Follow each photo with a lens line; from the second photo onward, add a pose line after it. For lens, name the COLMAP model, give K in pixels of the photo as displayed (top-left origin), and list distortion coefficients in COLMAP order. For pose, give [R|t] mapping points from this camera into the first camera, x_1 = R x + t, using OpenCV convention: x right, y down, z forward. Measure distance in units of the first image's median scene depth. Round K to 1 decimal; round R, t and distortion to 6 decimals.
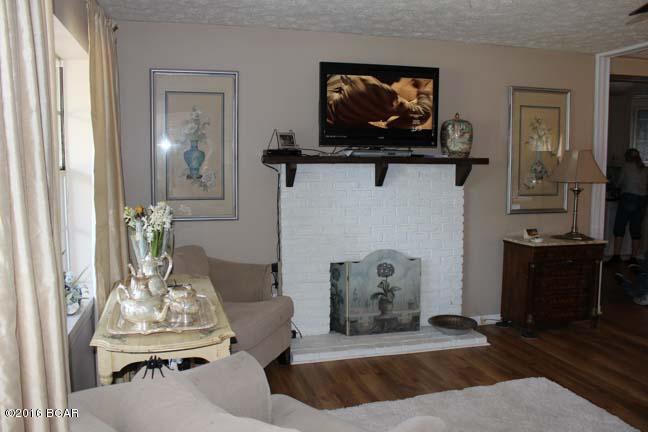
lens RADIAL K [[551.0, 0, 325.8], [0, 551.0, 218.4], [0, 0, 1]] dist [-0.146650, 0.125138]
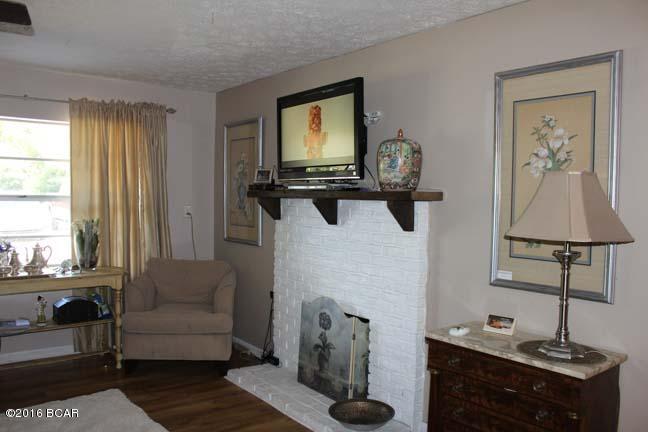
lens RADIAL K [[551.0, 0, 324.5], [0, 551.0, 218.5], [0, 0, 1]] dist [-0.146650, 0.125138]
pose [[0.373844, 0.041362, -0.926569, 0.894833], [-0.113433, 0.993545, -0.001415, -0.064610], [0.920529, 0.105632, 0.376122, 0.653018]]
